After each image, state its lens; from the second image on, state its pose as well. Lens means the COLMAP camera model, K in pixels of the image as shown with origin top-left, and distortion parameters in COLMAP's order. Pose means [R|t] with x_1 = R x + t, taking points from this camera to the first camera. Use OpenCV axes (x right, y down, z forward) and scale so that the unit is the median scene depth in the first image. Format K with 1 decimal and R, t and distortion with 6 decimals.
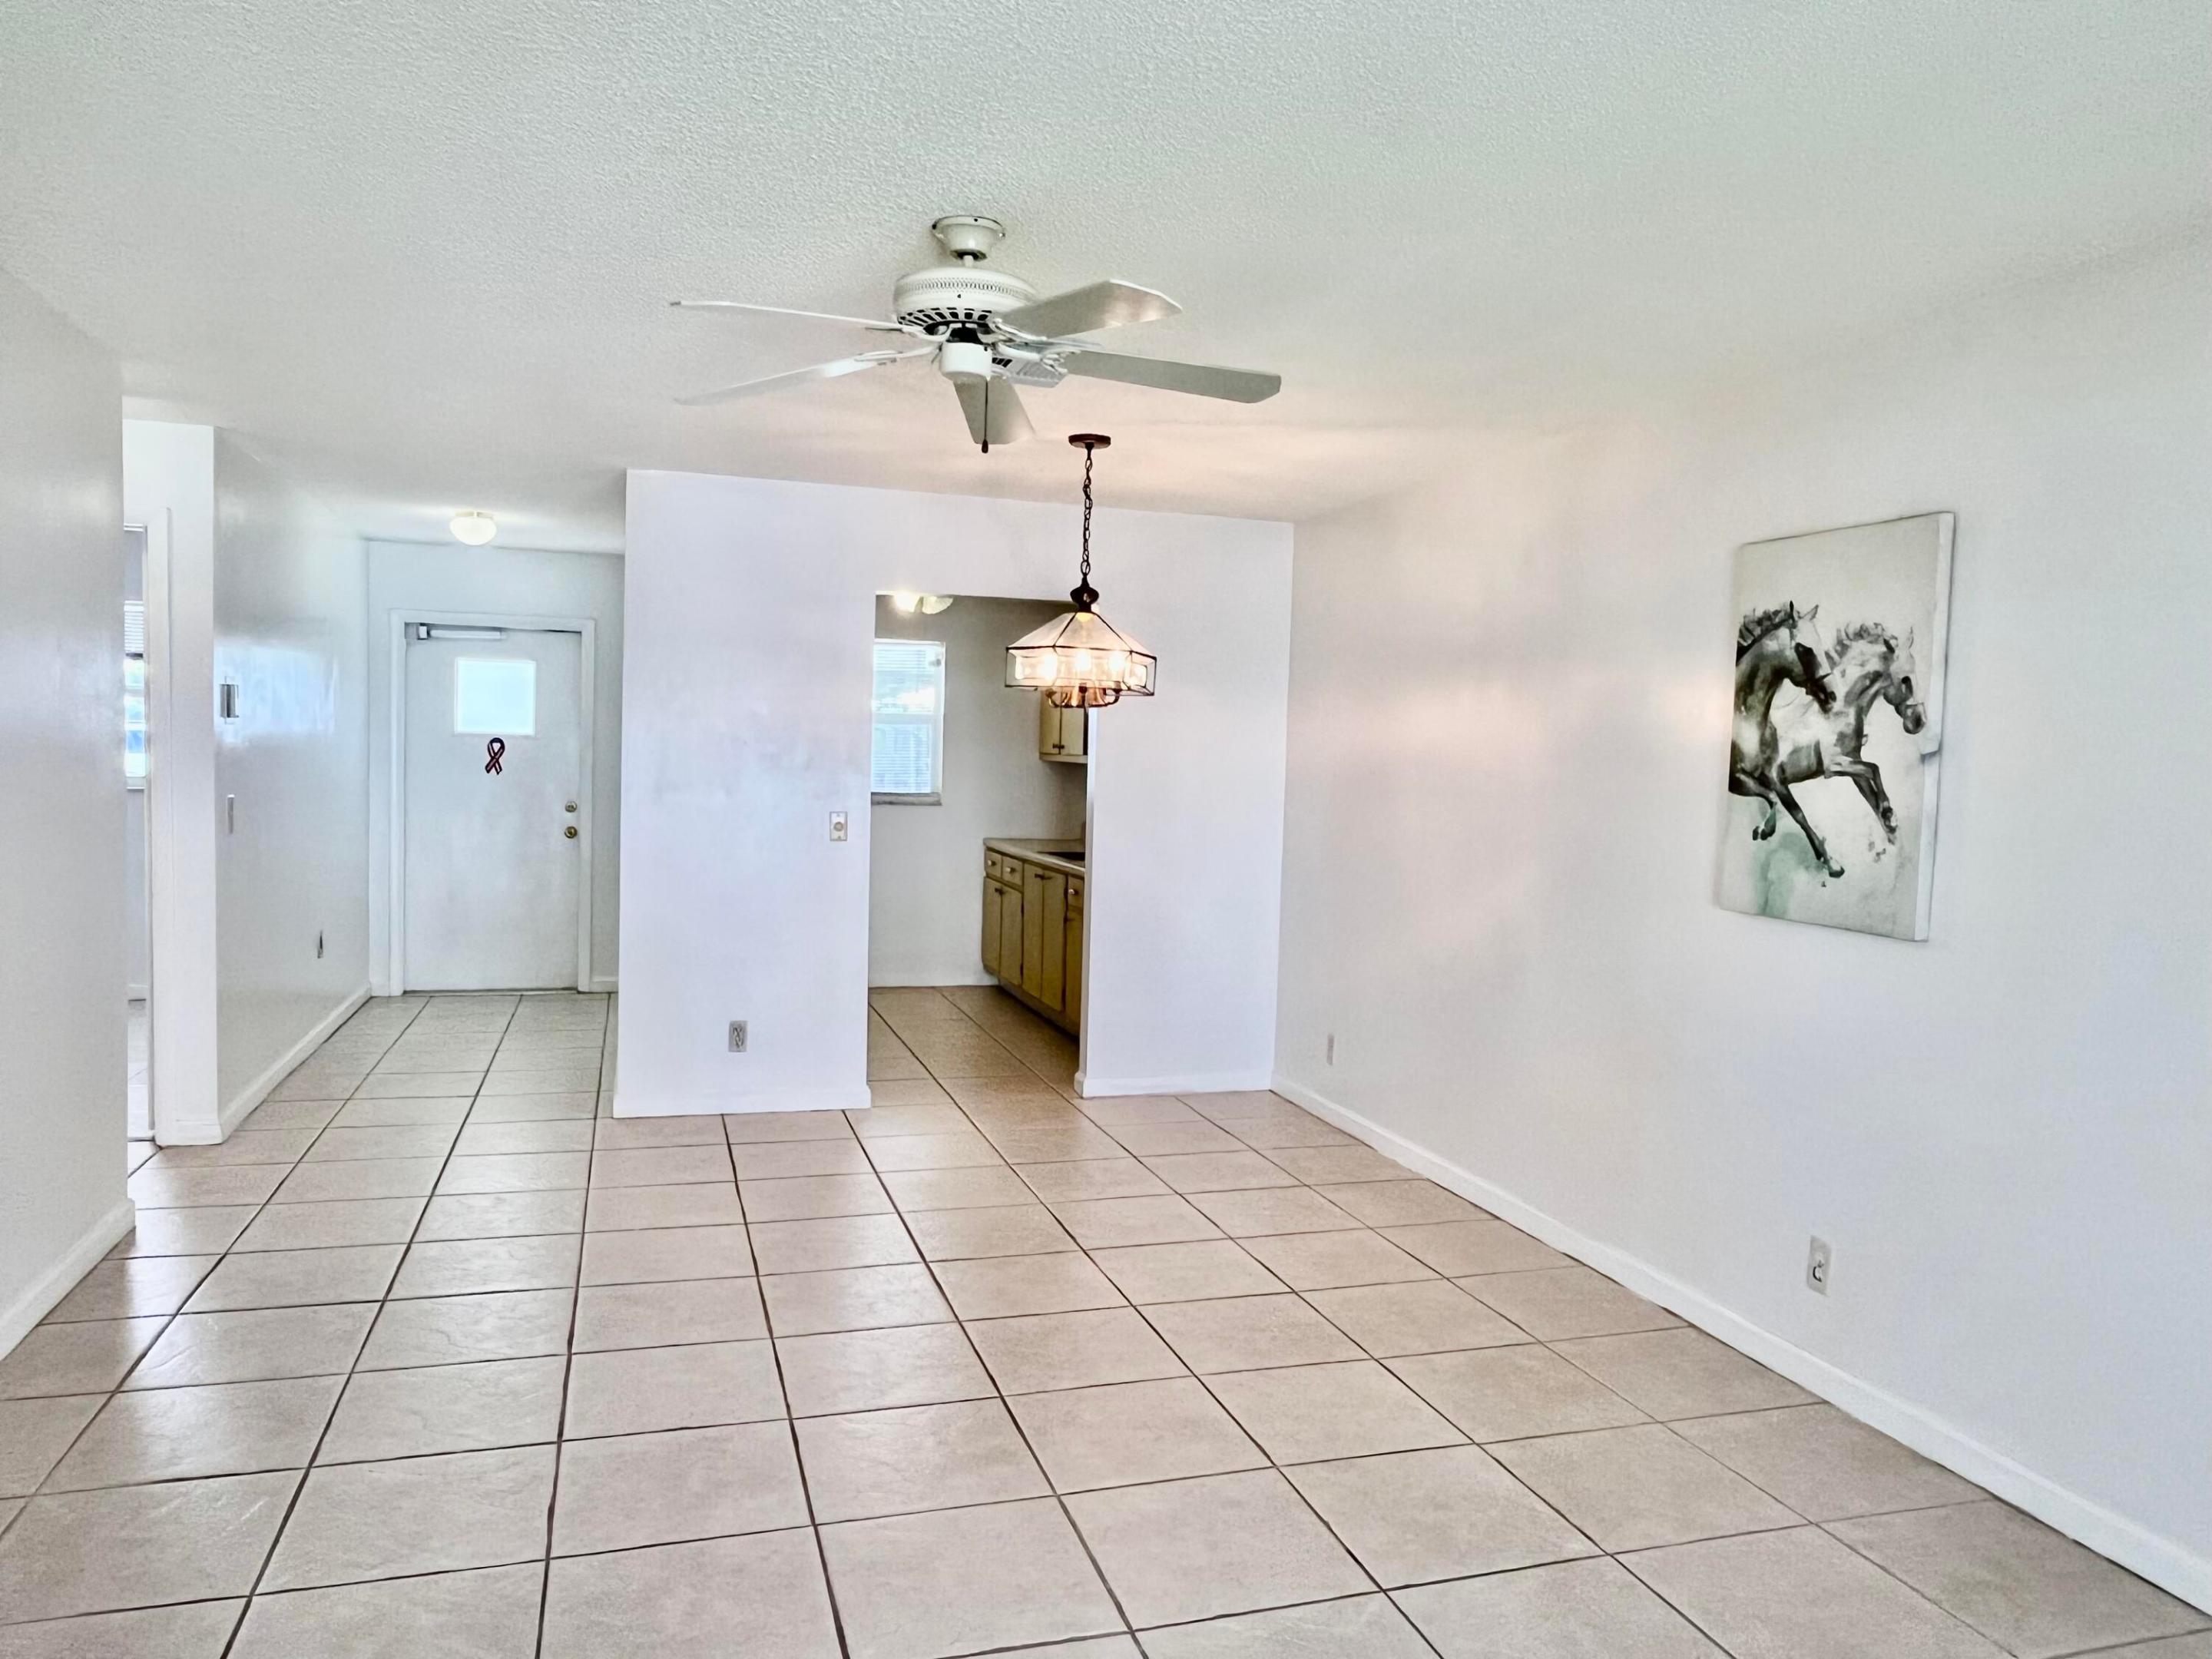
lens RADIAL K [[1487.5, 0, 1105.0], [0, 1487.5, 826.2], [0, 0, 1]] dist [-0.008513, -0.001550]
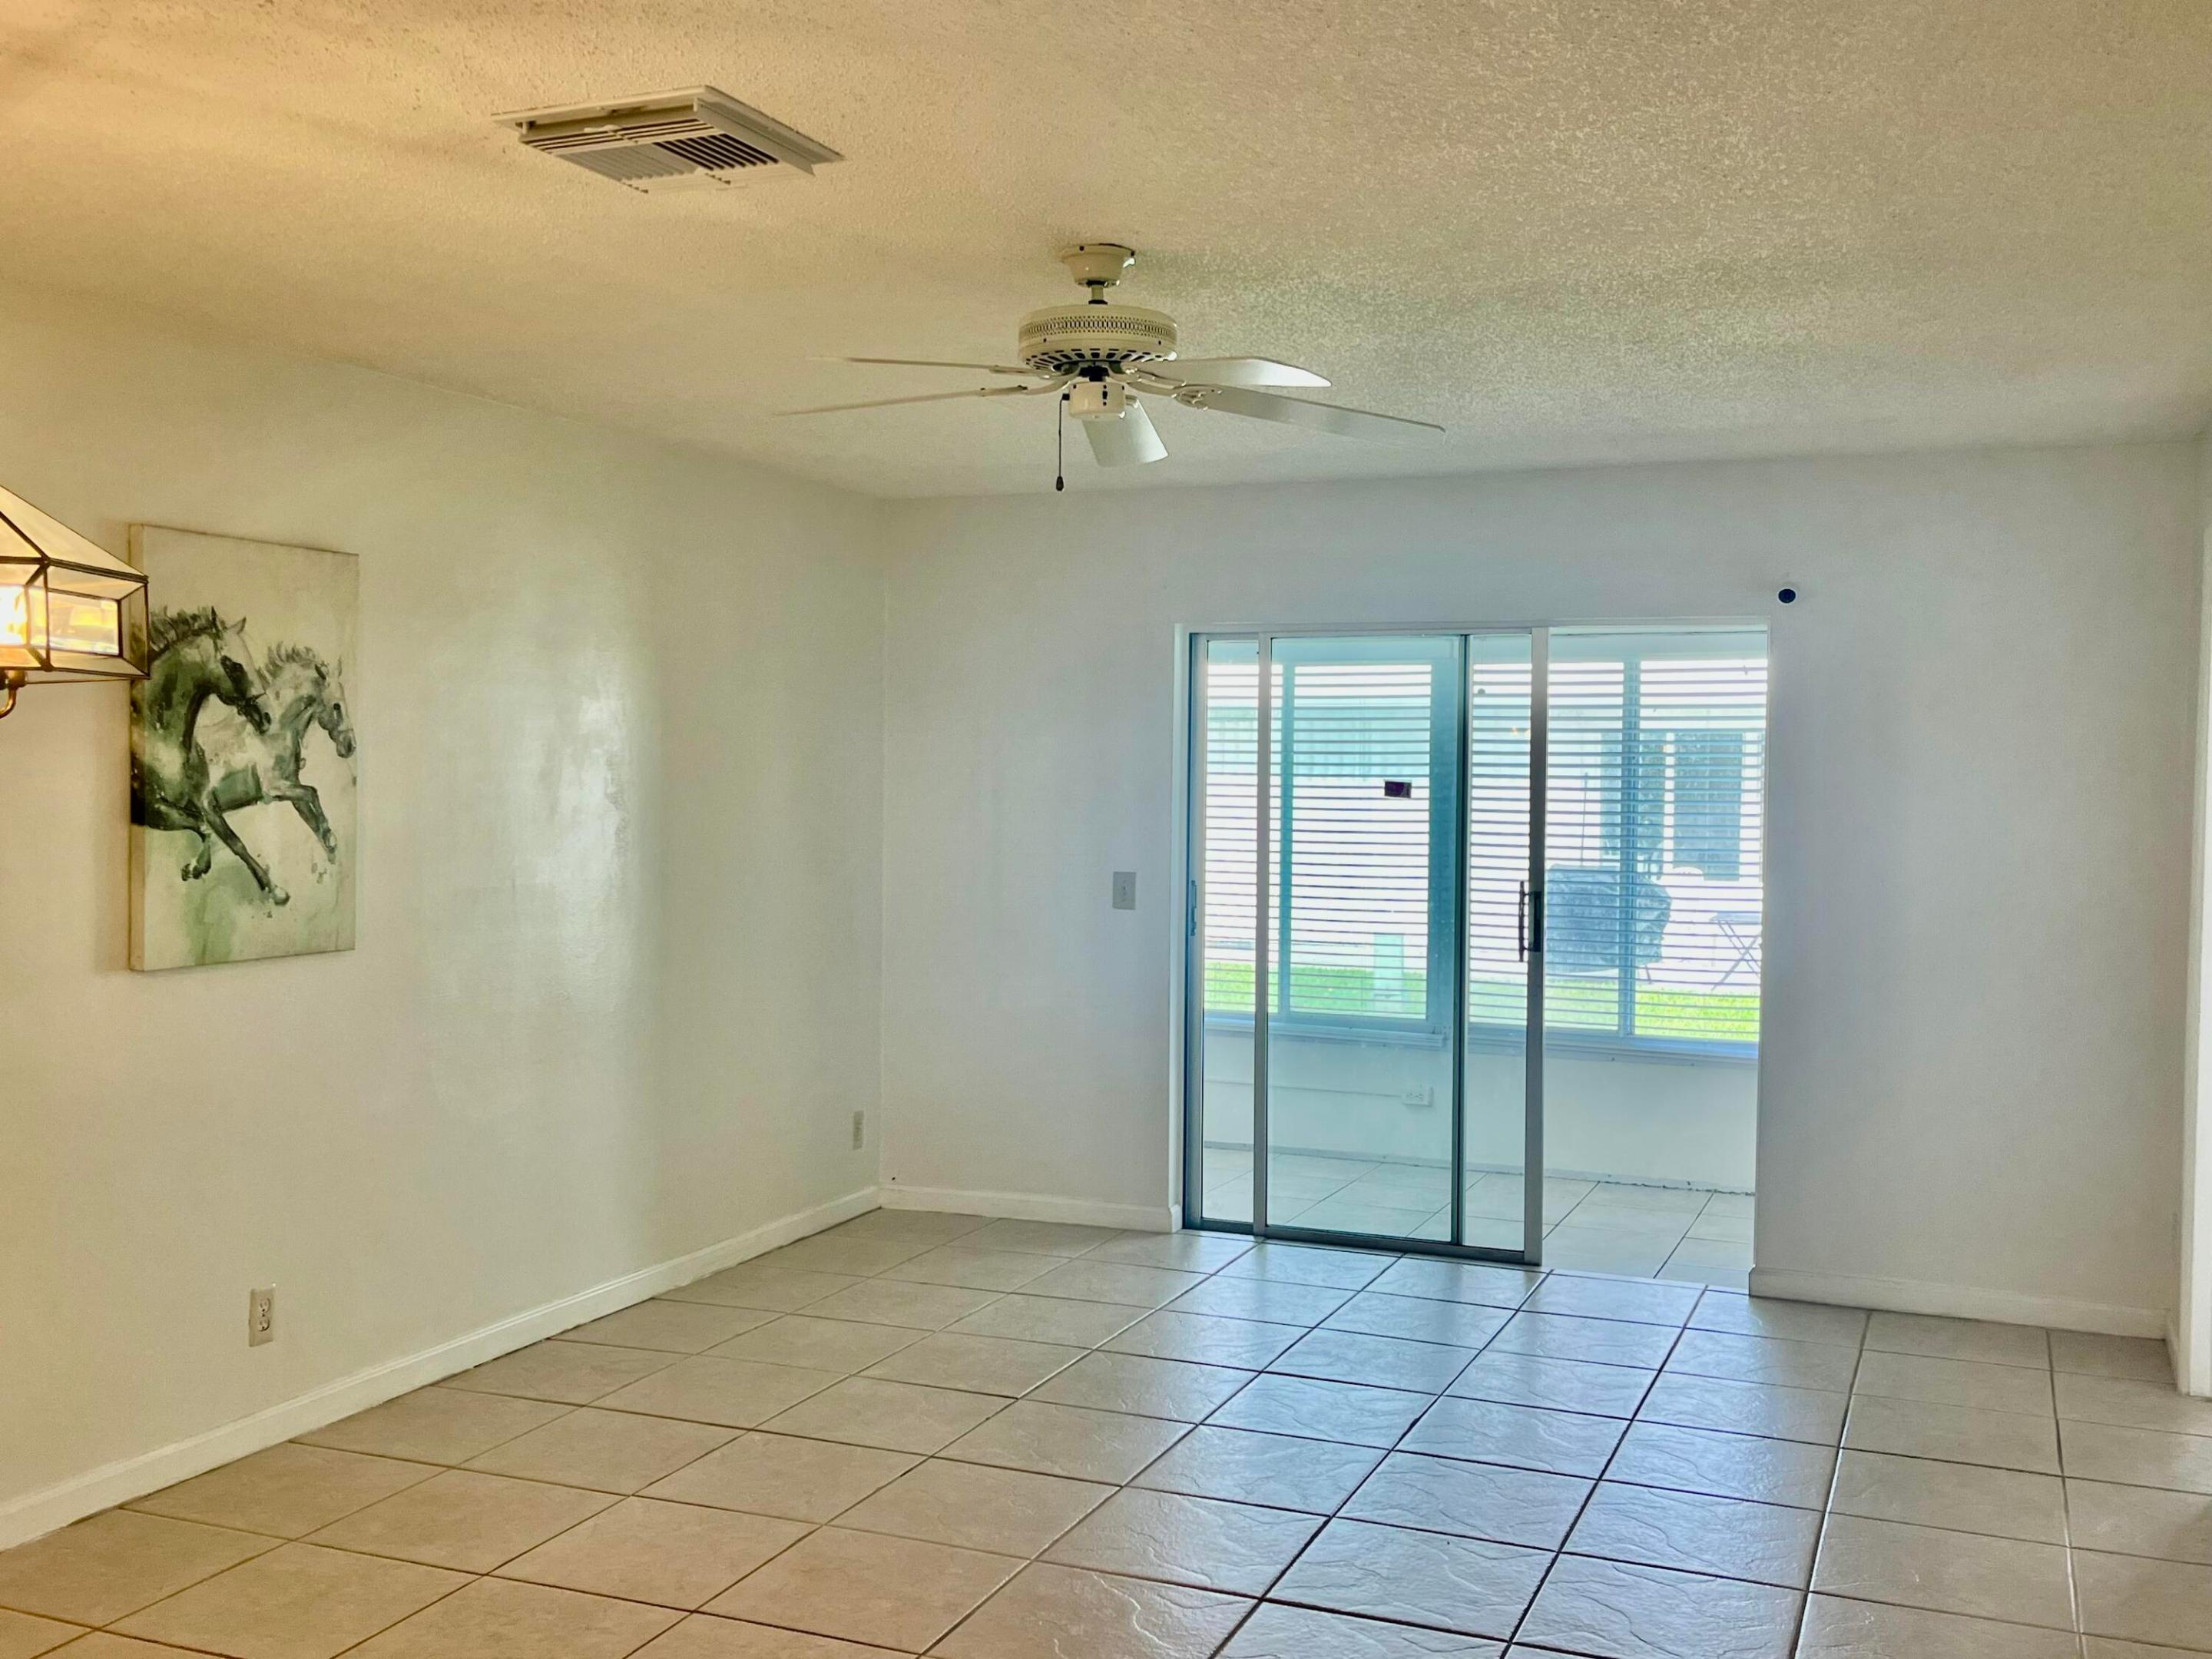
lens RADIAL K [[2077.9, 0, 1106.6], [0, 2077.9, 830.3], [0, 0, 1]] dist [0.012584, 0.000000]
pose [[-0.761540, -0.057907, 0.645526, -0.779476], [0.001847, 0.995803, 0.091507, -0.135354], [-0.648115, 0.070878, -0.758237, 1.650831]]
